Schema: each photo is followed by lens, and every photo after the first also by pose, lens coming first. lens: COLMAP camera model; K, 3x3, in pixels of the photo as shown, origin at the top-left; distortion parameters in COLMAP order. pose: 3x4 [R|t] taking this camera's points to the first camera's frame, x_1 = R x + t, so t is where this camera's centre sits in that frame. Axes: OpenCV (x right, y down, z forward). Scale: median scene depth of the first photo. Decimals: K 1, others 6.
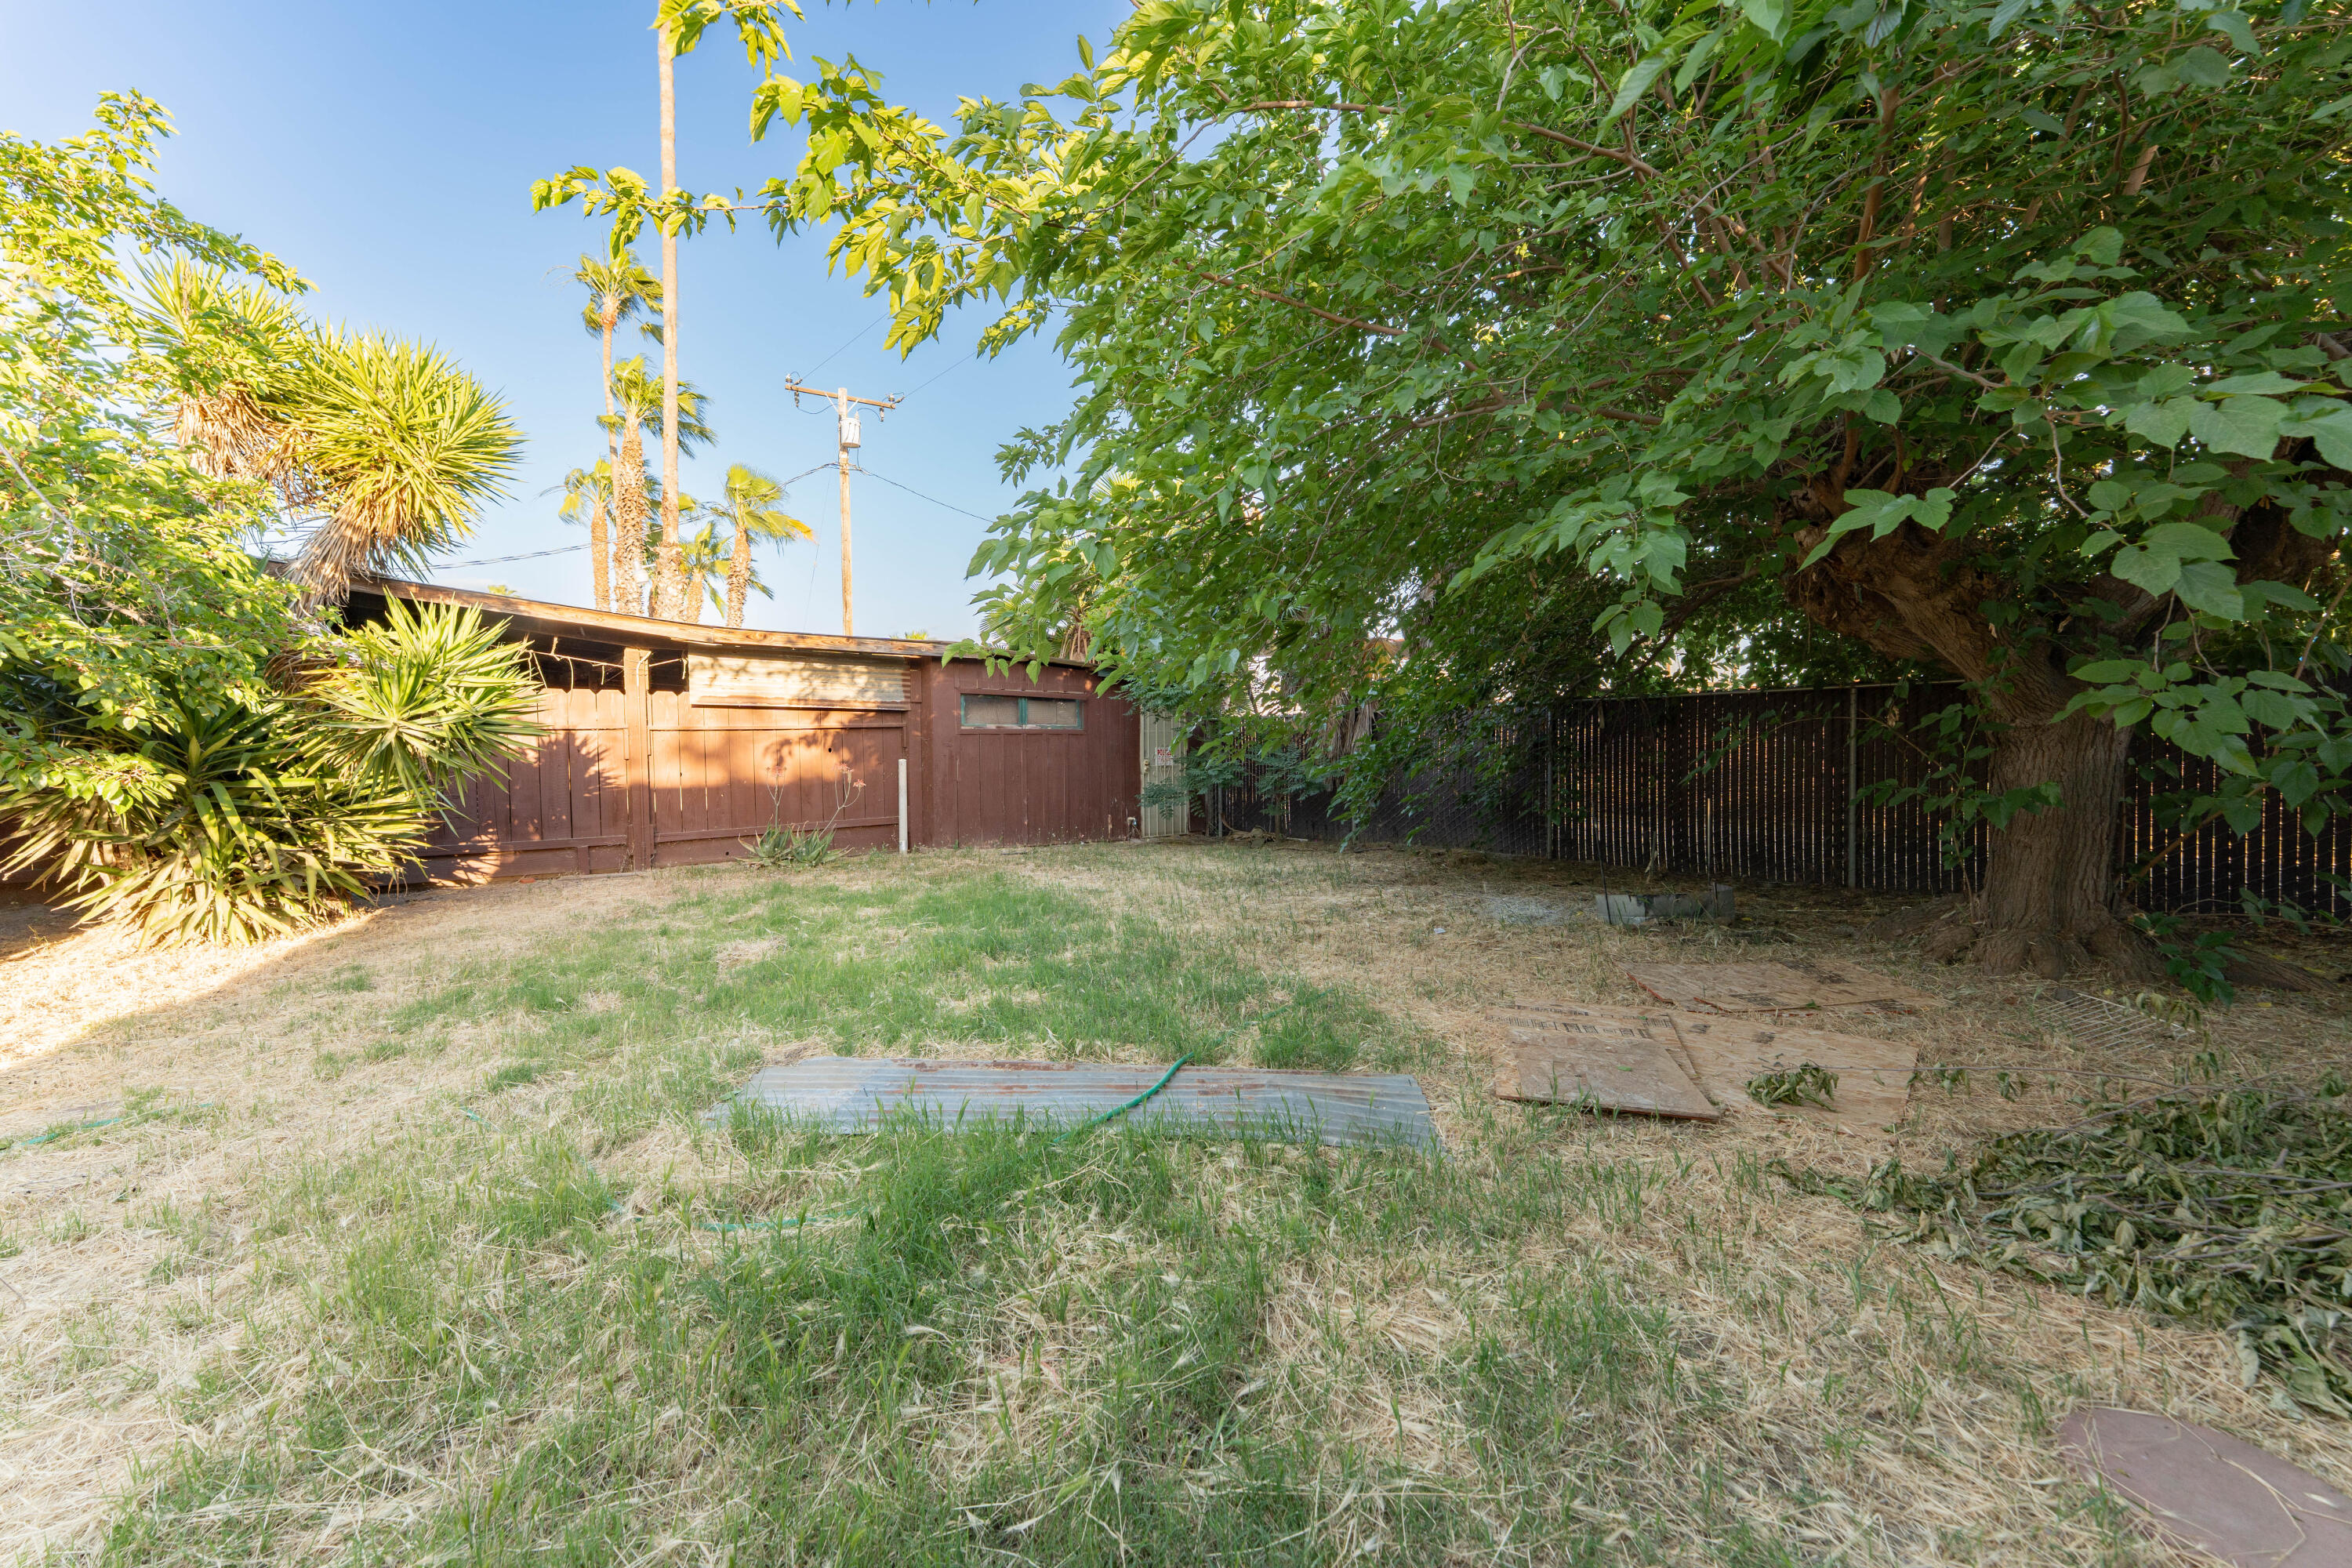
lens RADIAL K [[934.8, 0, 1173.0], [0, 934.8, 782.9], [0, 0, 1]] dist [-0.000097, 0.000404]
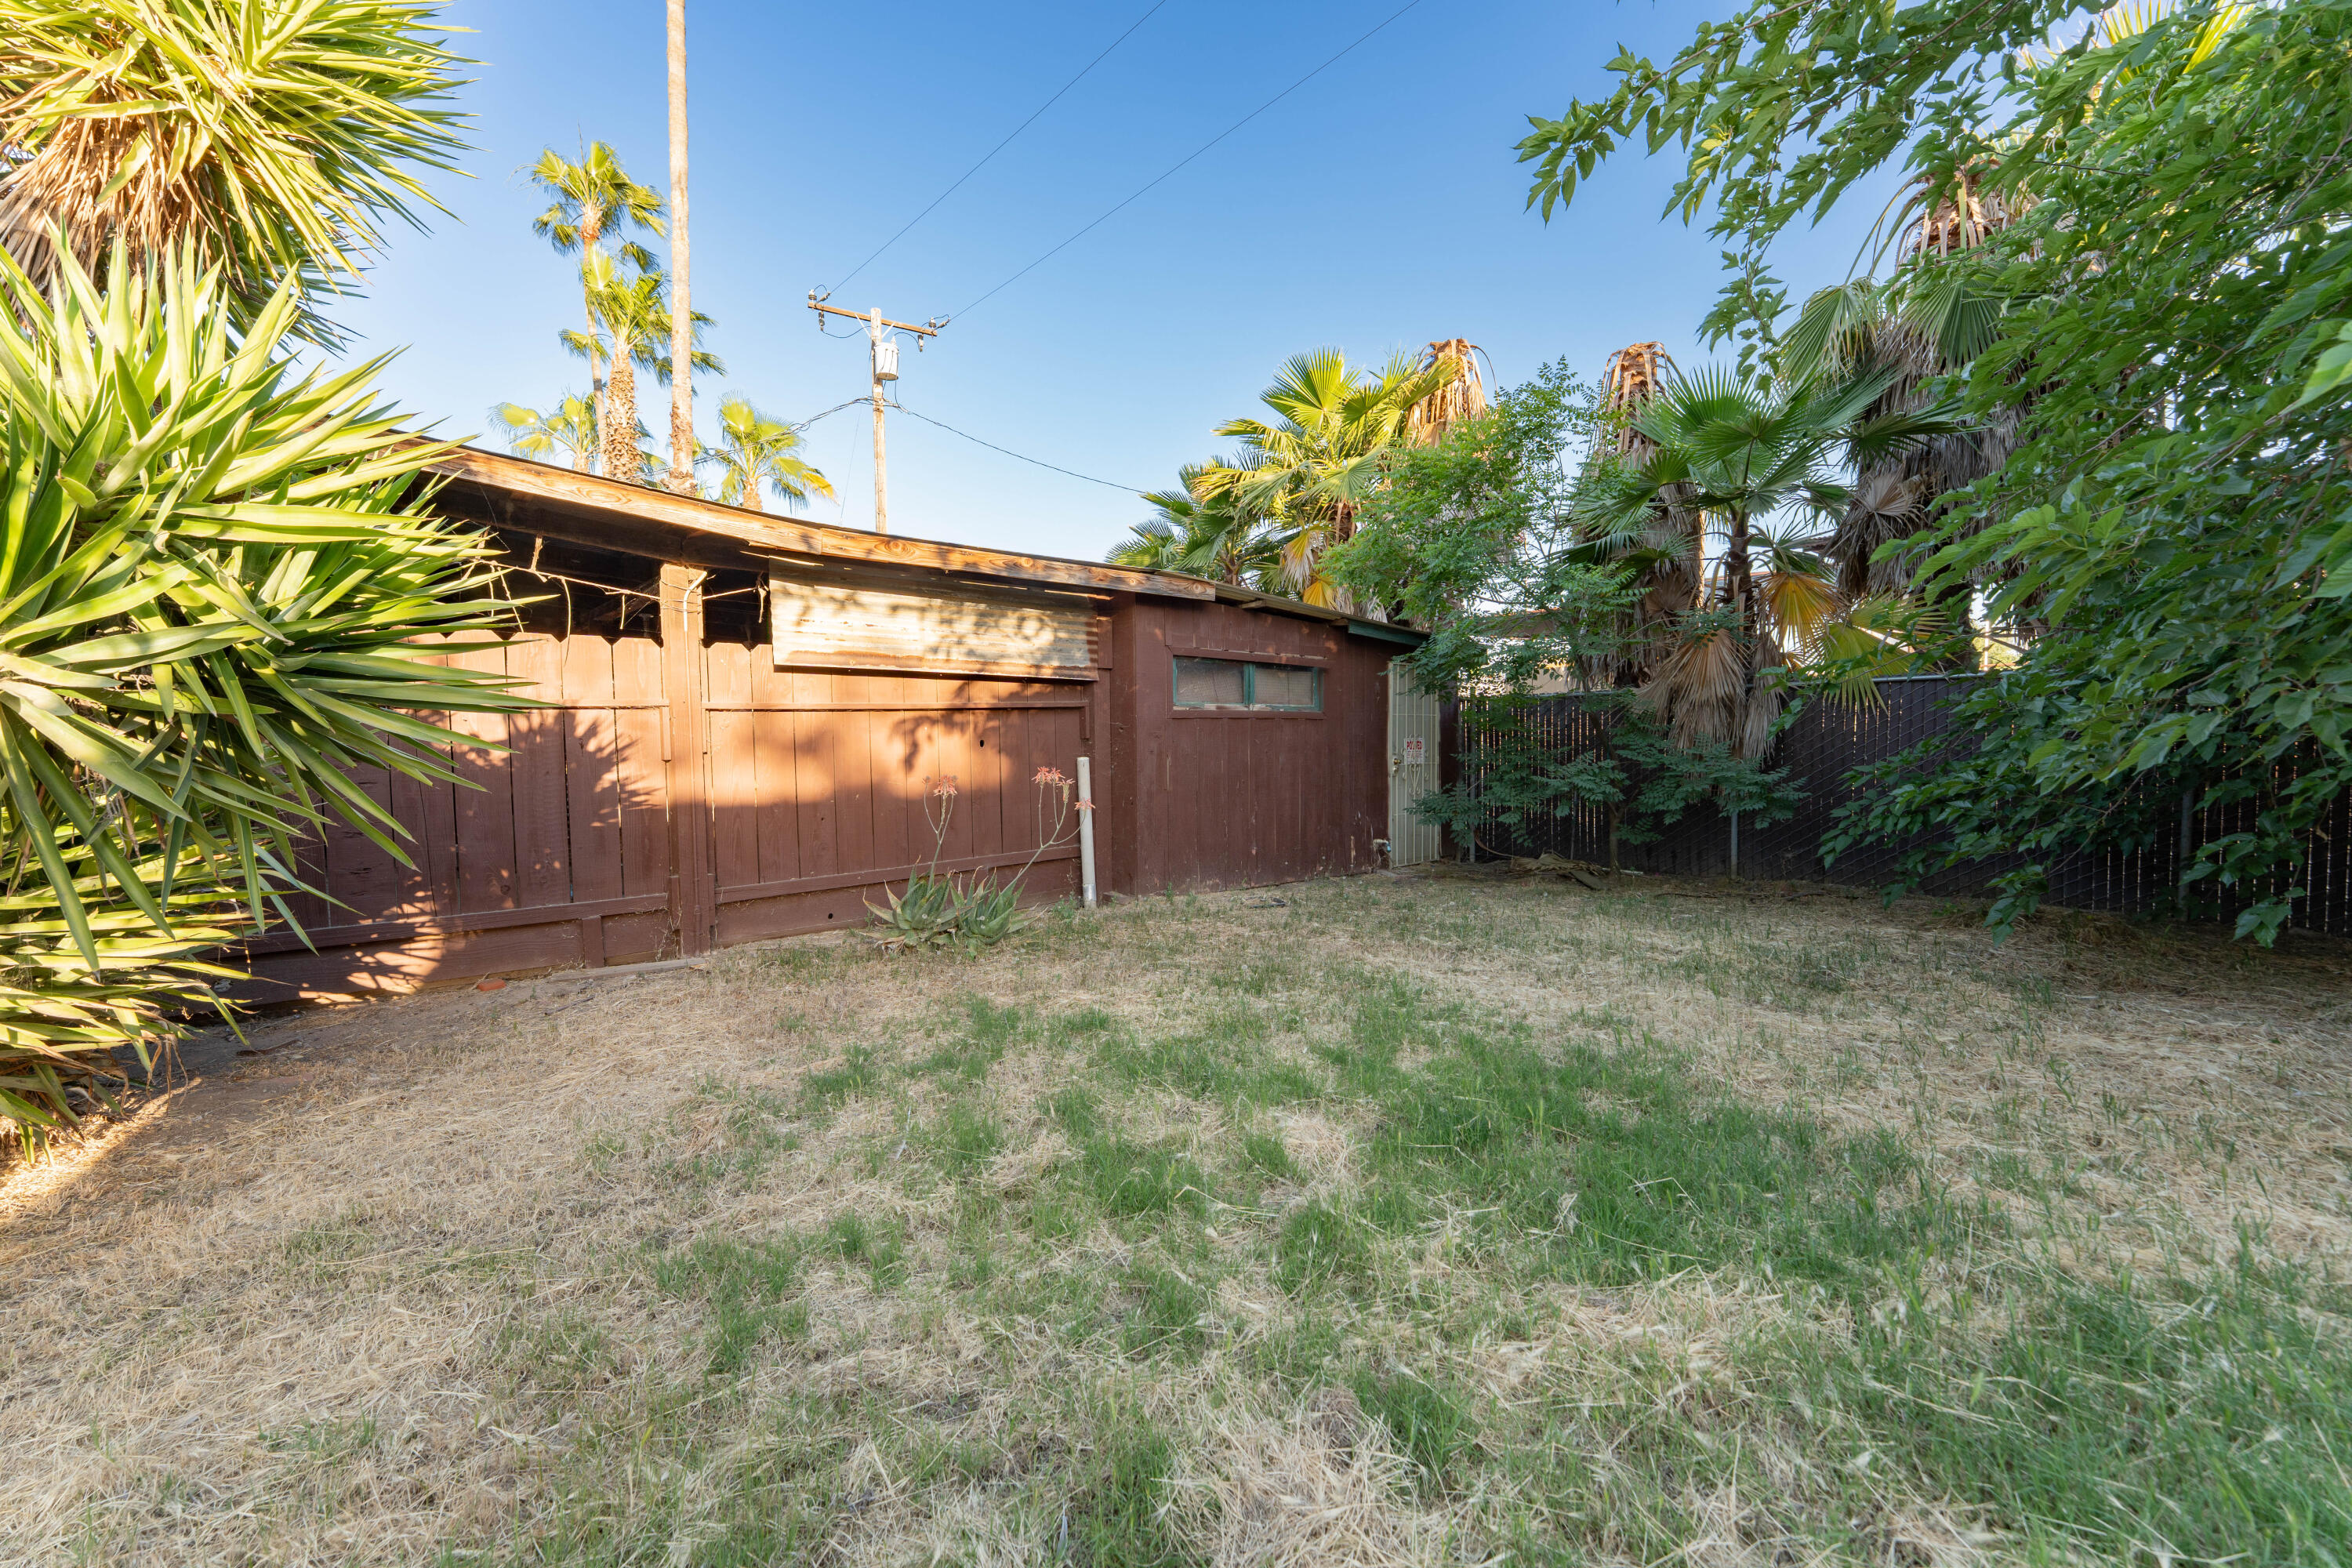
lens RADIAL K [[934.8, 0, 1173.0], [0, 934.8, 782.9], [0, 0, 1]] dist [-0.000097, 0.000404]
pose [[0.999854, 0.000248, 0.017110, -0.276868], [-0.000465, 0.999920, 0.012649, -0.017939], [-0.017106, -0.012655, 0.999774, 0.411431]]
